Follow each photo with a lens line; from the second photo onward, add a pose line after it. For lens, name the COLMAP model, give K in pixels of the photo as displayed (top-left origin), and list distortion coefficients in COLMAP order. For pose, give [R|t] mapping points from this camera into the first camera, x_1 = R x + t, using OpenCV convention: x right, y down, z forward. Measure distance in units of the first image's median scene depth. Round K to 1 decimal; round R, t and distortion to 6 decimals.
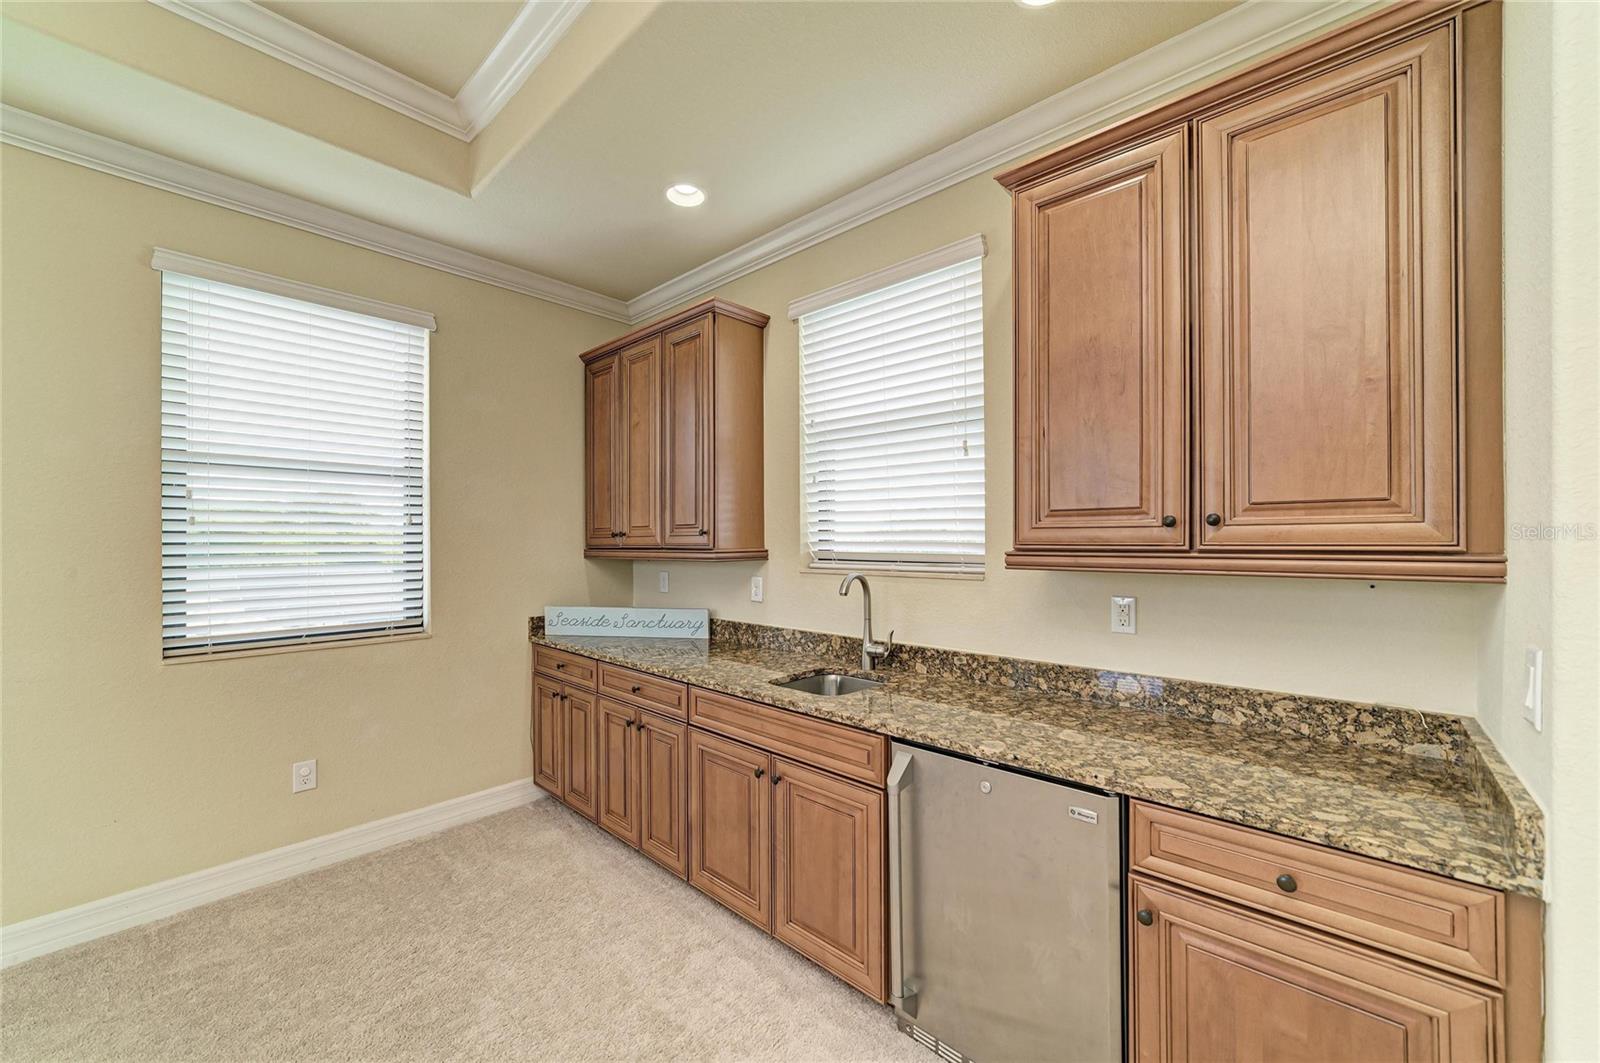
lens RADIAL K [[605.0, 0, 804.1], [0, 605.0, 542.8], [0, 0, 1]] dist [-0.012596, 0.002473]
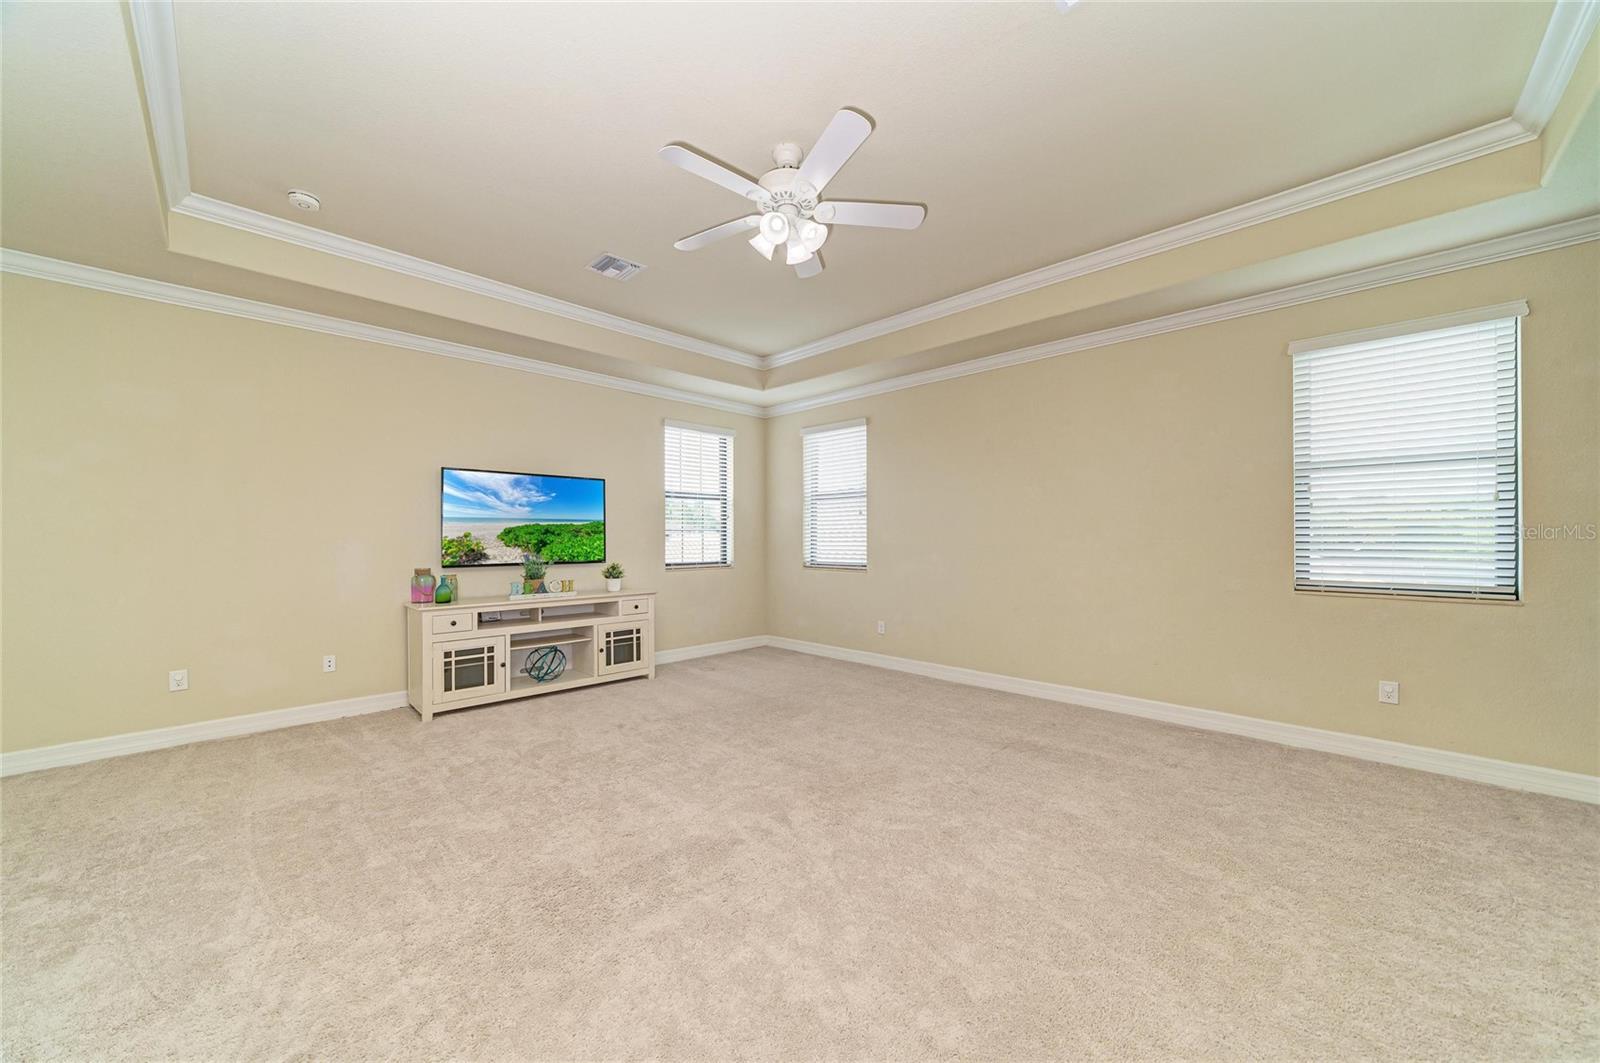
lens RADIAL K [[582.1, 0, 799.5], [0, 582.1, 535.2], [0, 0, 1]] dist [-0.010190, 0.002066]
pose [[-0.031167, -0.004166, -0.999506, 0.473364], [-0.001570, 0.999990, -0.004119, 0.043709], [0.999513, 0.001441, -0.031173, -0.262946]]
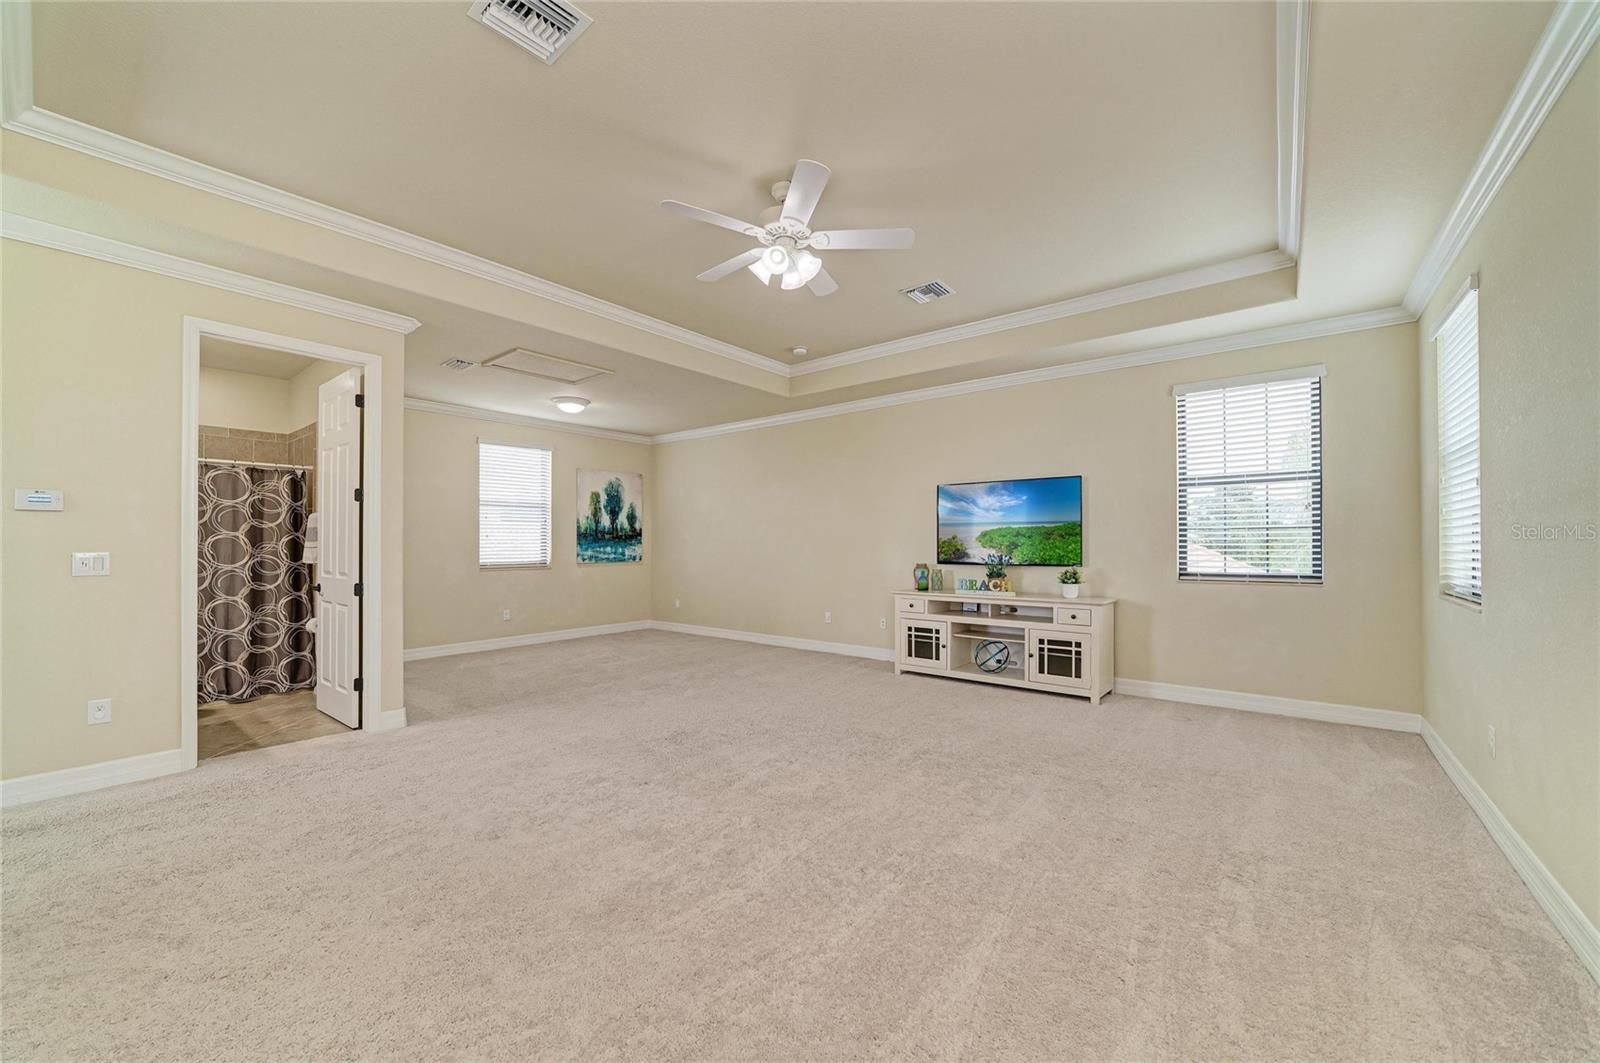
lens RADIAL K [[605.0, 0, 805.3], [0, 605.0, 541.9], [0, 0, 1]] dist [-0.012596, 0.002473]
pose [[-0.996169, 0.004137, -0.087354, -0.501531], [0.003963, 0.999990, 0.002163, 0.045408], [0.087362, 0.001809, -0.996175, 0.850319]]
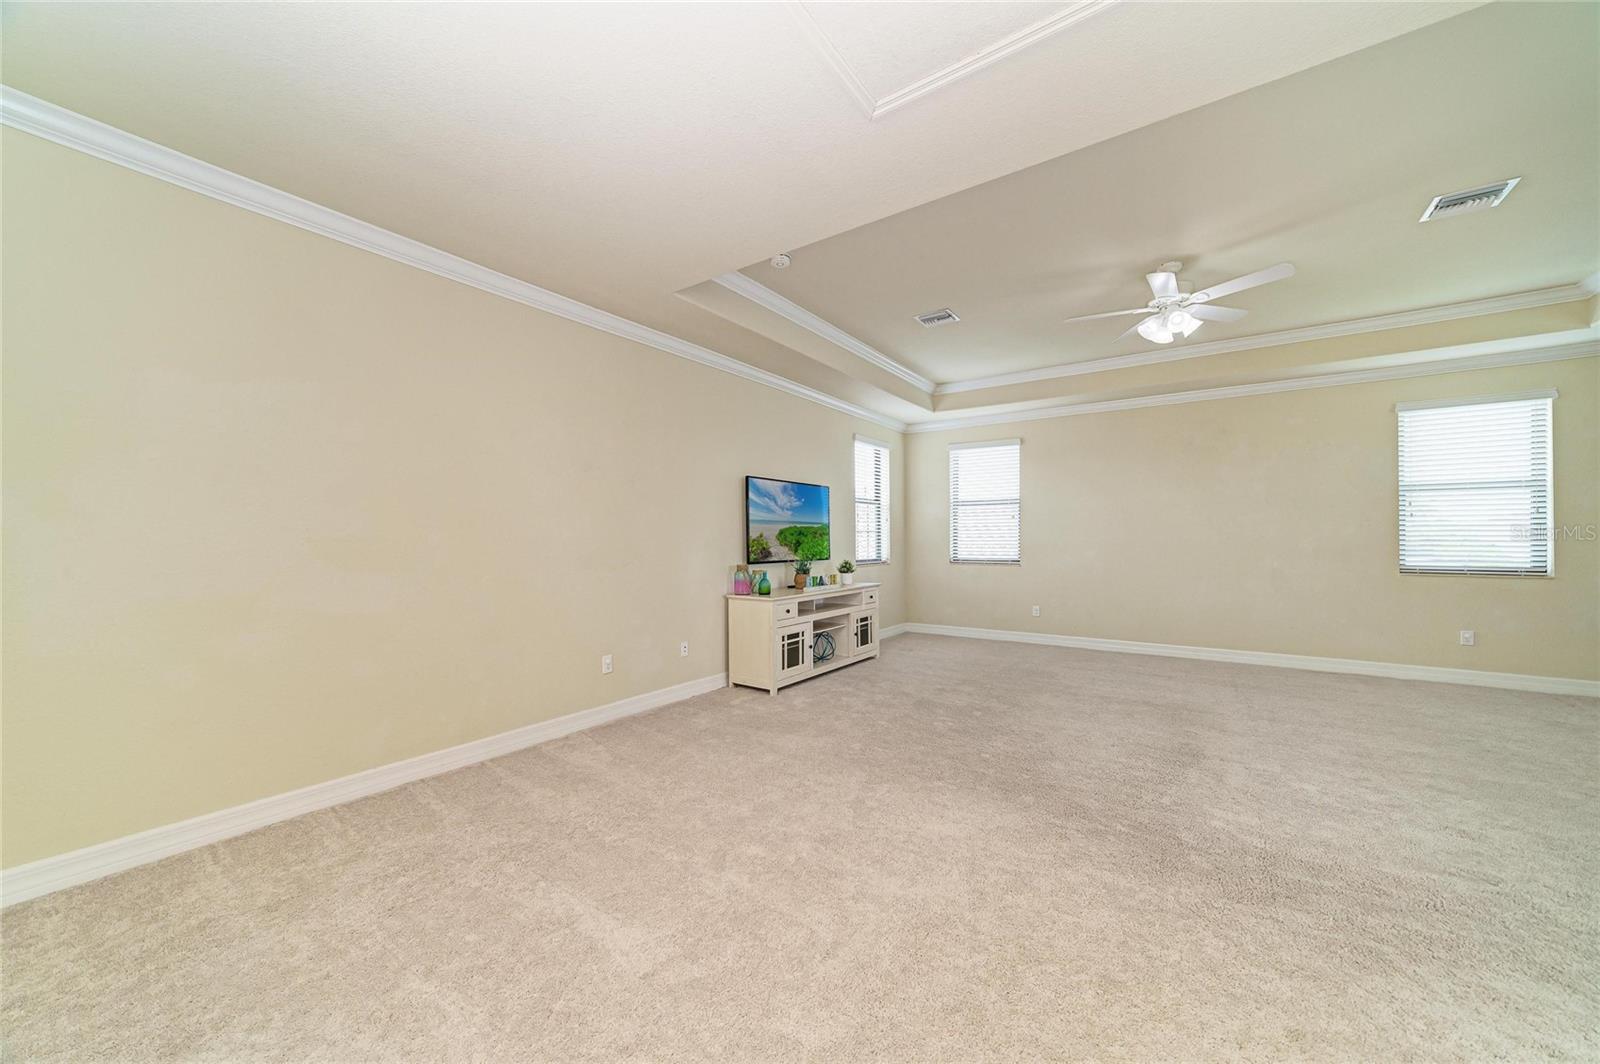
lens RADIAL K [[582.1, 0, 799.9], [0, 582.1, 539.6], [0, 0, 1]] dist [-0.010190, 0.002066]
pose [[0.139629, 0.001111, -0.990203, 0.757273], [-0.000140, 0.999999, 0.001103, 0.049074], [0.990204, -0.000016, 0.139629, -1.460978]]
